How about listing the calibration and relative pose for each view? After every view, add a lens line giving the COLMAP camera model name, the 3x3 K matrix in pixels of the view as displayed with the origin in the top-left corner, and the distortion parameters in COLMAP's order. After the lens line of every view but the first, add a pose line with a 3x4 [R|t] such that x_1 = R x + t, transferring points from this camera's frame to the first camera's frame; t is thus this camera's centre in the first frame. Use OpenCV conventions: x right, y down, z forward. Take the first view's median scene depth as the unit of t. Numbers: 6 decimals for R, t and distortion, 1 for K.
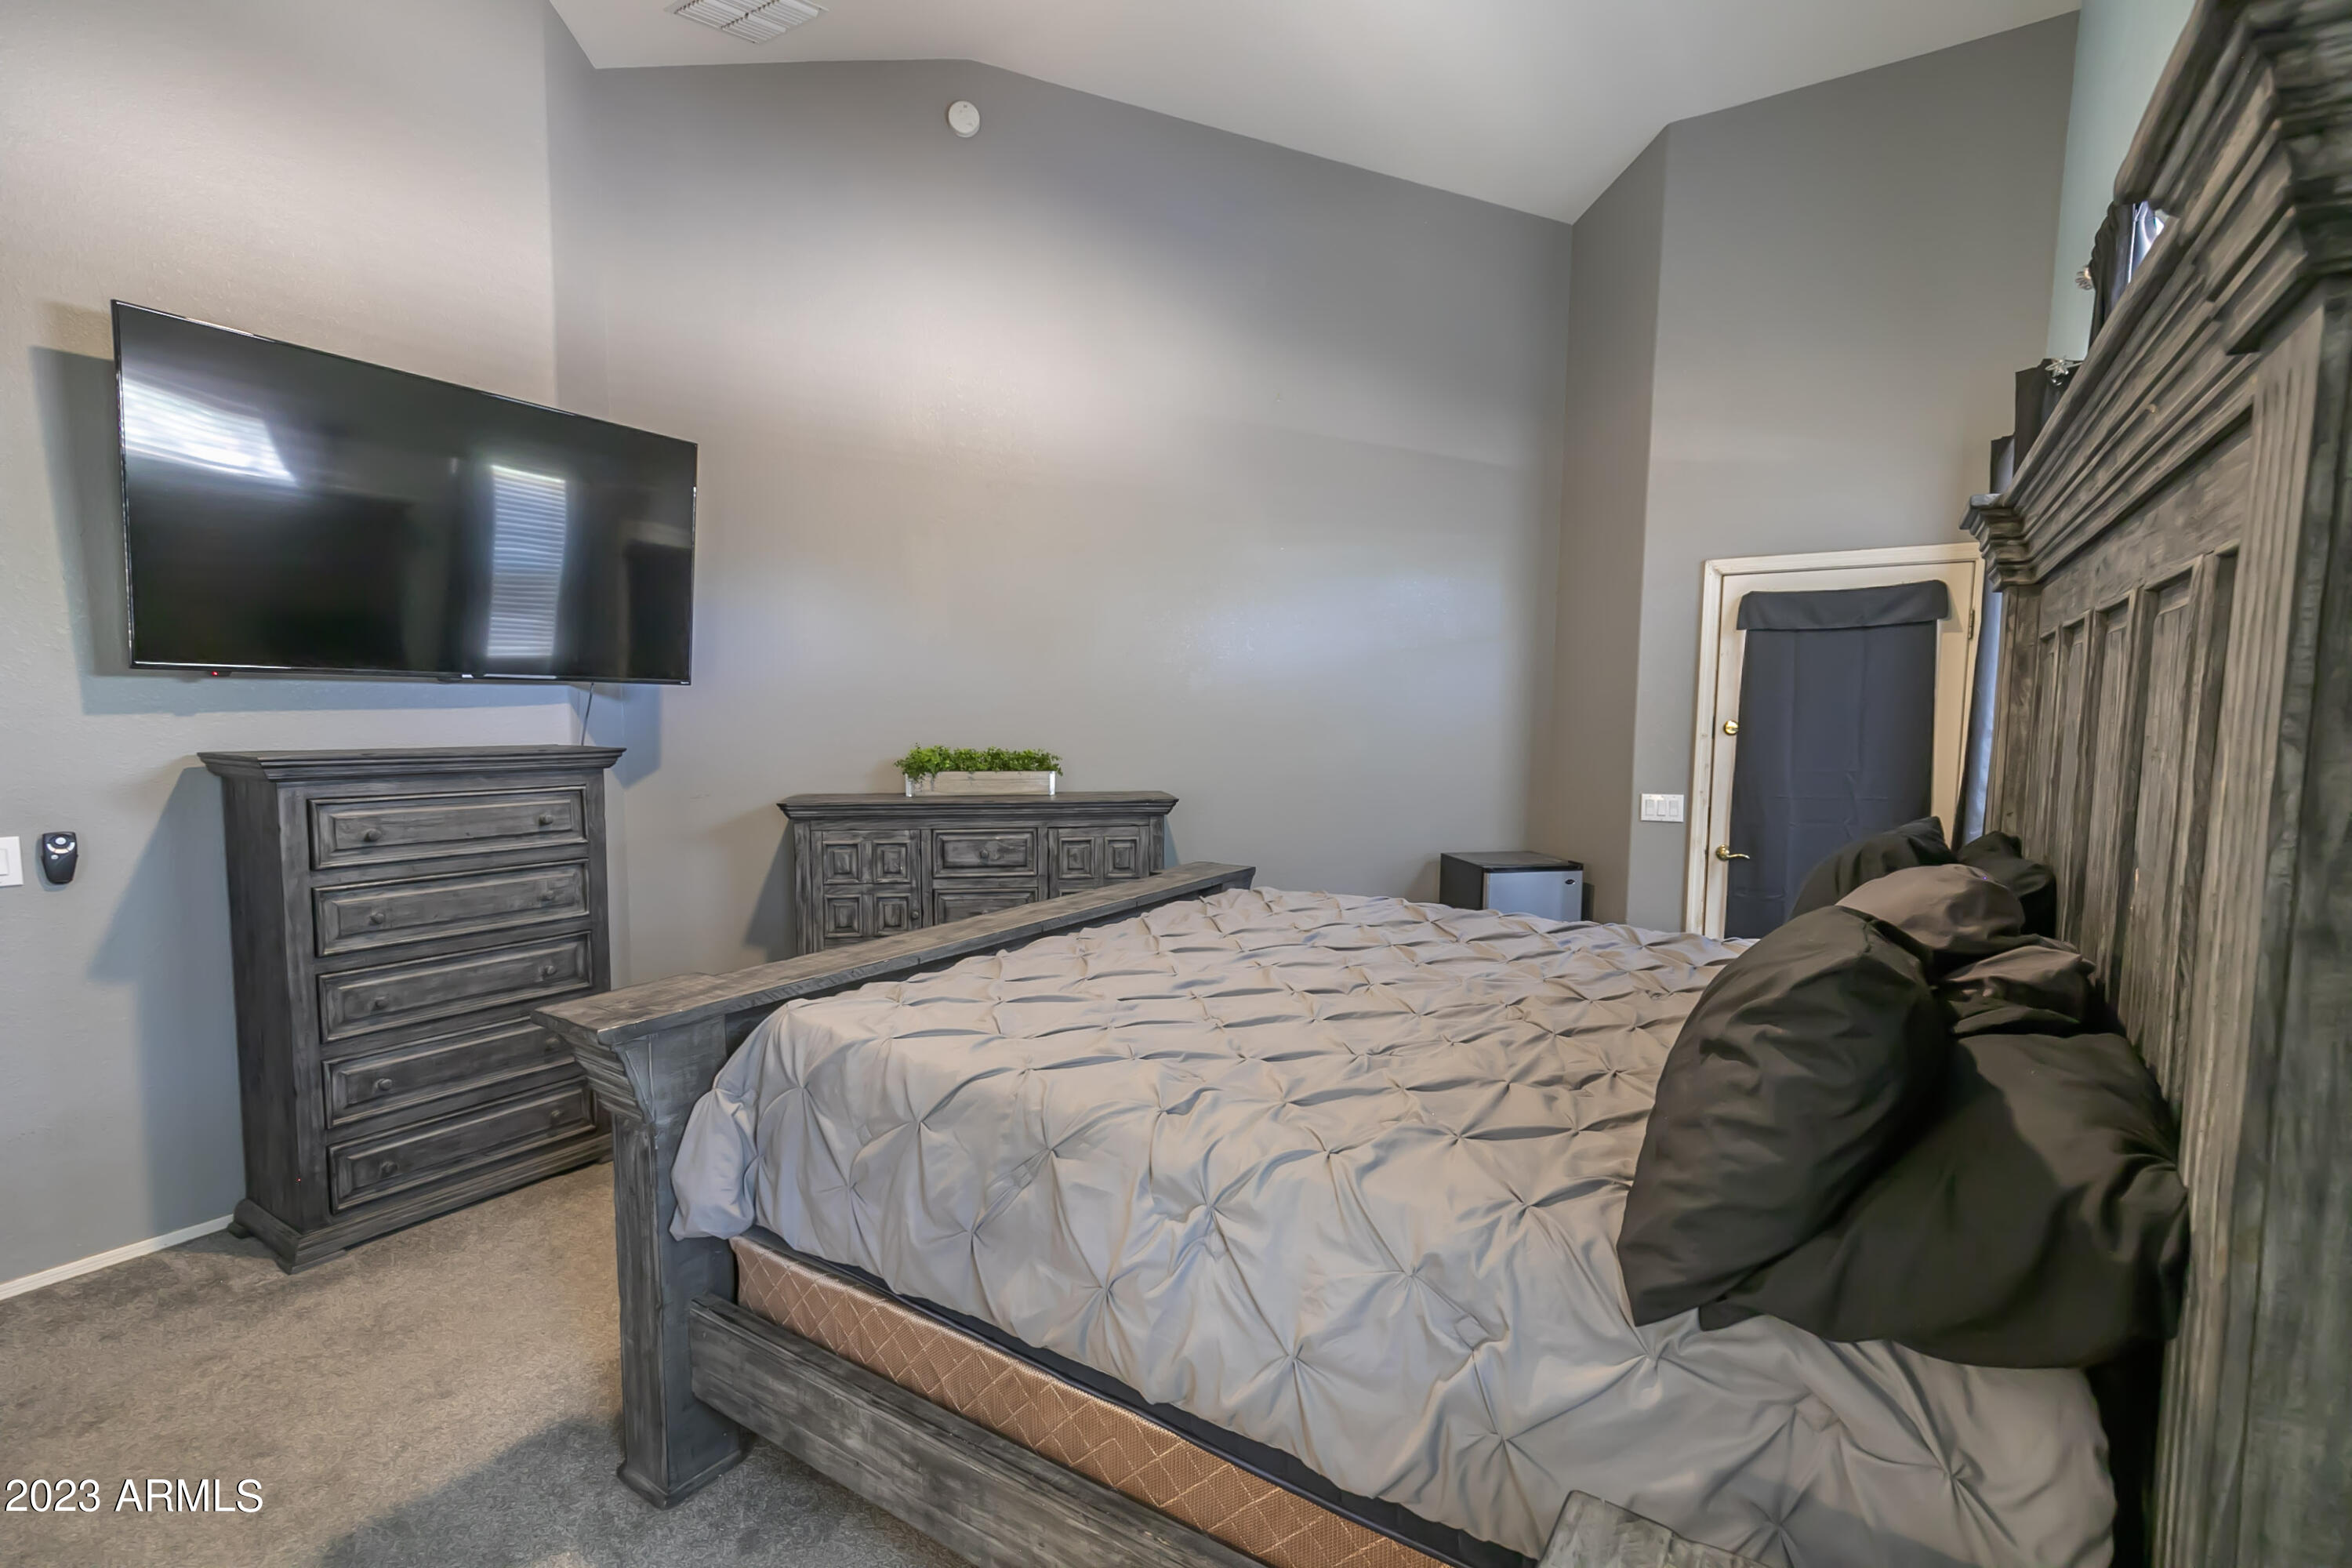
lens RADIAL K [[1055.9, 0, 1176.8], [0, 1055.9, 798.2], [0, 0, 1]] dist [0.004376, 0.004144]
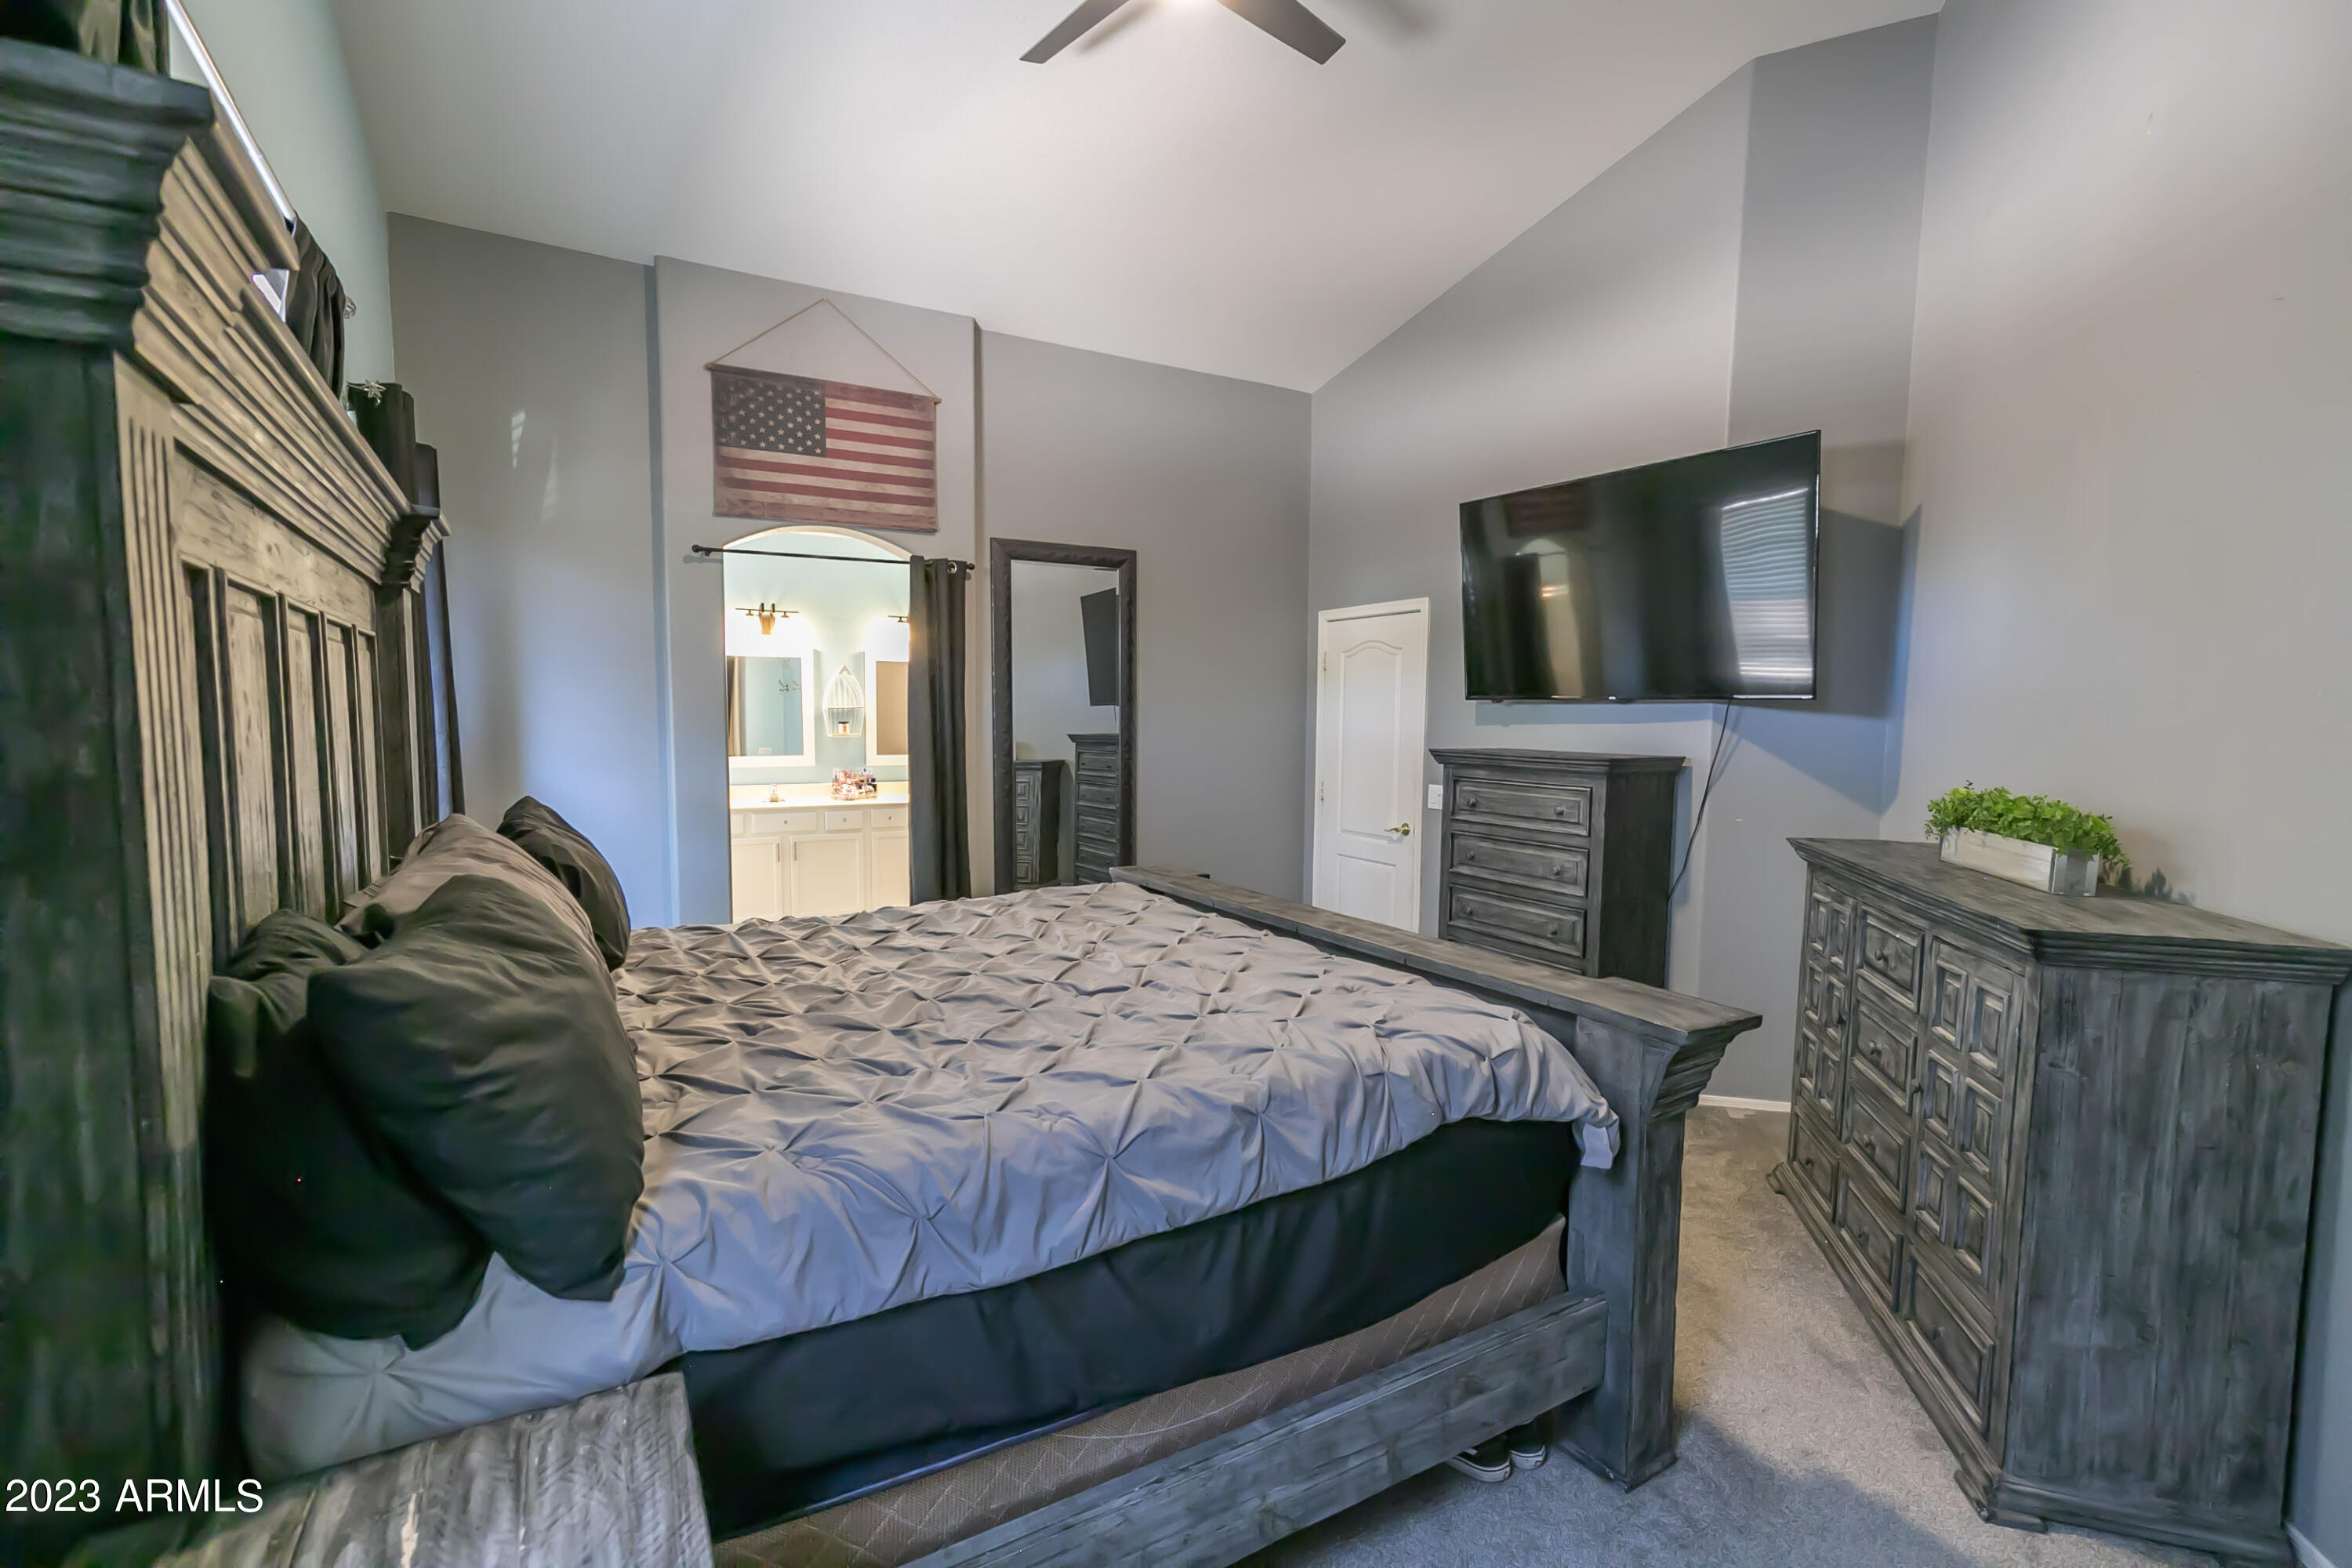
lens RADIAL K [[1055.9, 0, 1176.8], [0, 1055.9, 798.2], [0, 0, 1]] dist [0.004376, 0.004144]
pose [[-0.445567, 0.063353, -0.893004, 0.769951], [-0.086706, 0.989750, 0.113479, -0.103575], [0.891040, 0.127991, -0.435506, 1.202105]]
